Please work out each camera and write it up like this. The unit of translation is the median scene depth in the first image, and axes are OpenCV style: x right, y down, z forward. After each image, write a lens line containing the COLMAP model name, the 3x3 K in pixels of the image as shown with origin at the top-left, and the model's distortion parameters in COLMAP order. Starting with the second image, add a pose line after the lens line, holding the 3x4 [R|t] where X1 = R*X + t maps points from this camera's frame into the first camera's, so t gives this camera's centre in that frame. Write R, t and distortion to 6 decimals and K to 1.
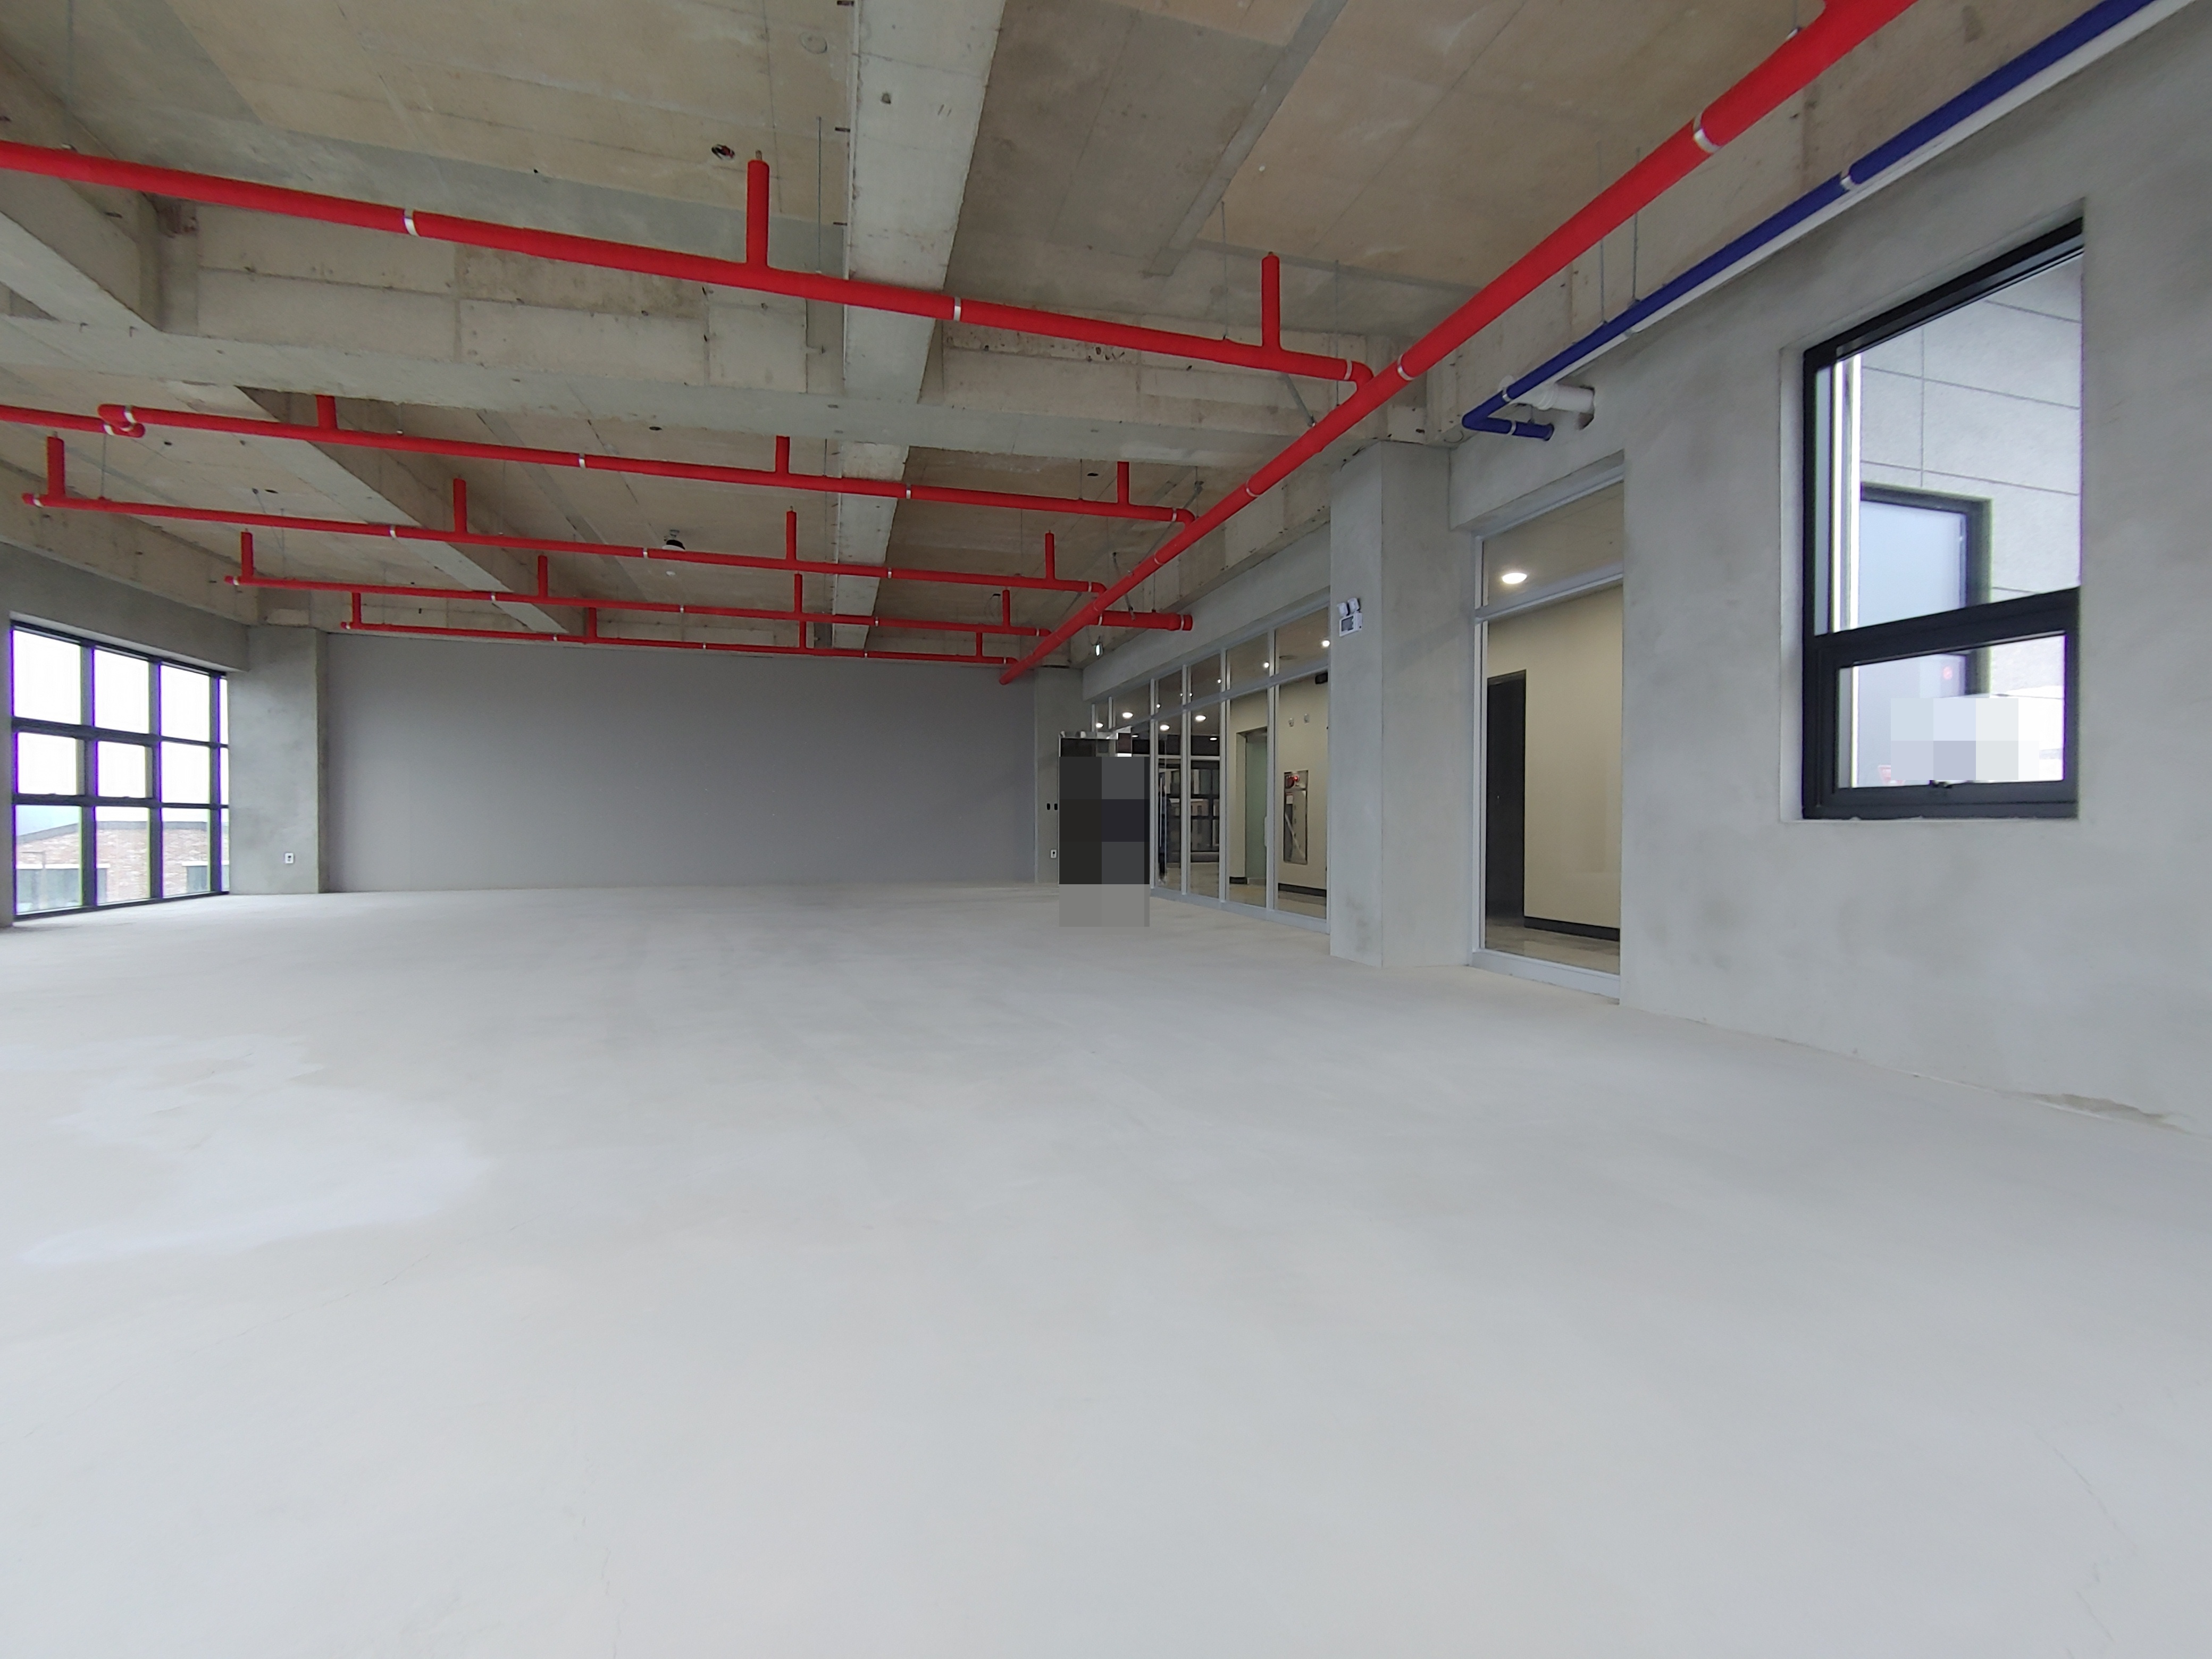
lens RADIAL K [[944.1, 0, 1110.3], [0, 944.1, 835.0], [0, 0, 1]] dist [-0.004417, -0.000105]
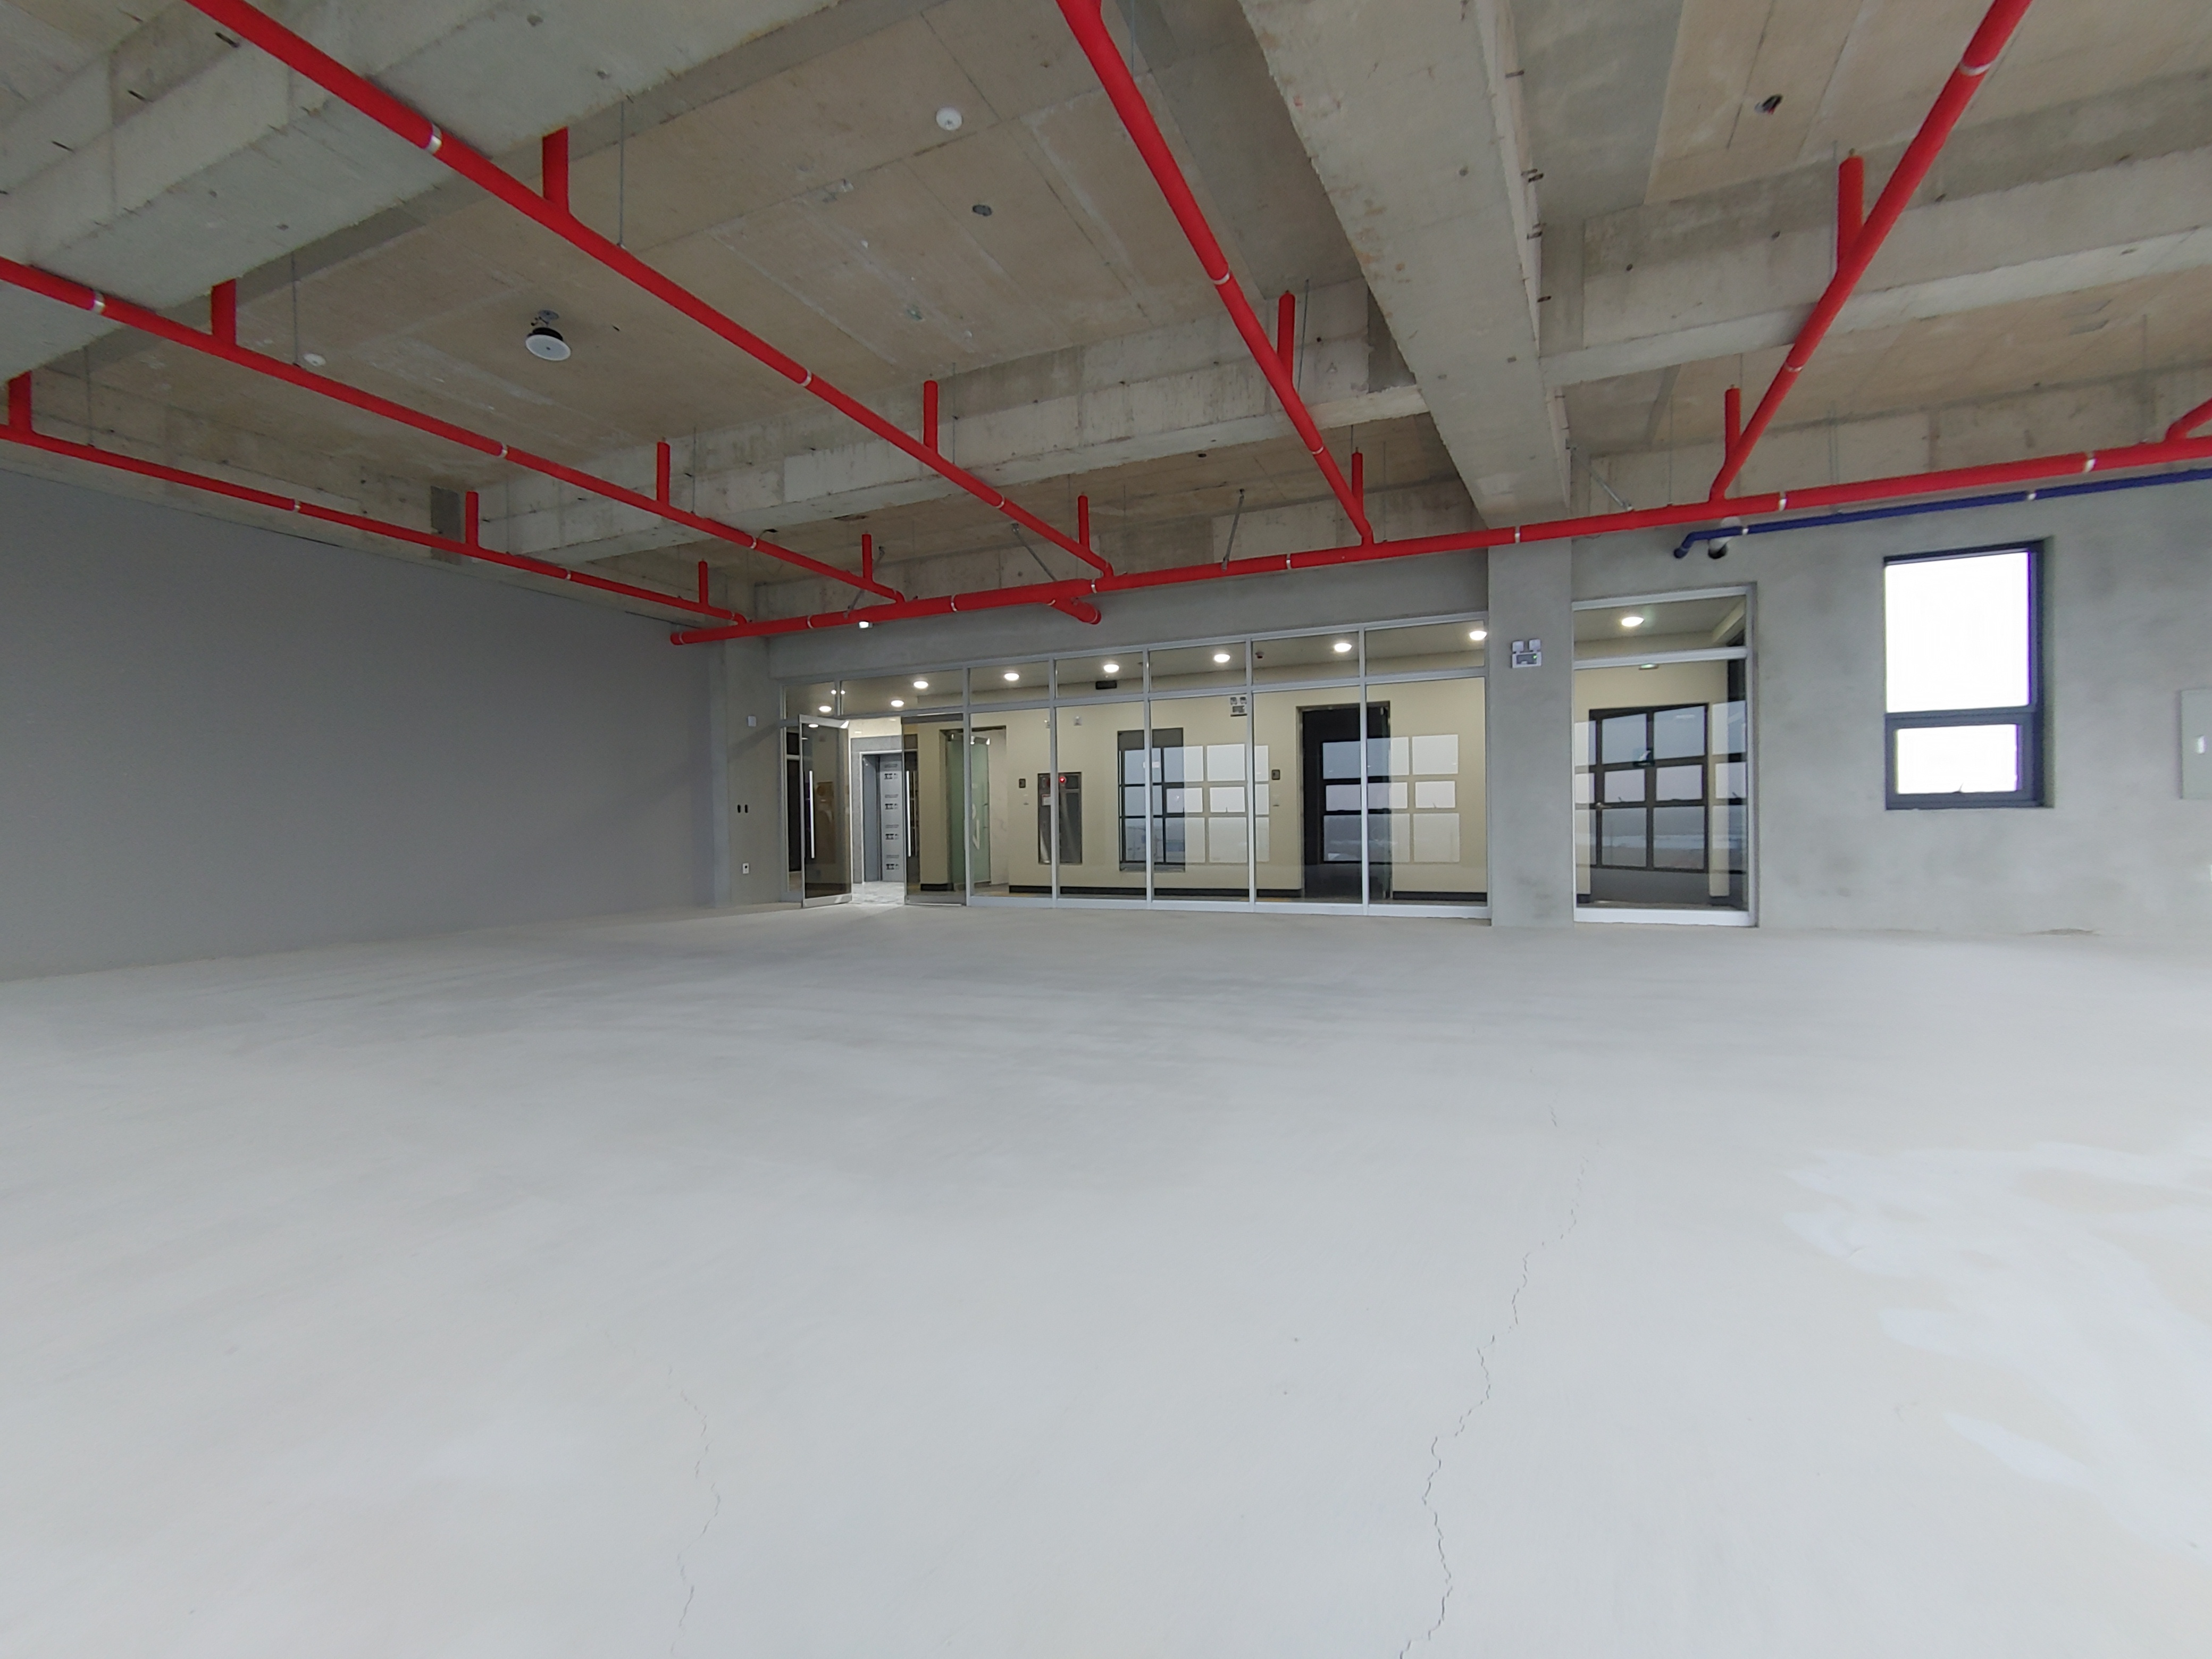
lens RADIAL K [[944.1, 0, 1097.2], [0, 944.1, 837.9], [0, 0, 1]] dist [-0.004417, -0.000105]
pose [[0.657568, -0.019241, 0.753149, -0.778337], [0.023252, 0.999716, 0.005240, -0.003812], [-0.753036, 0.014067, 0.657829, 0.439520]]
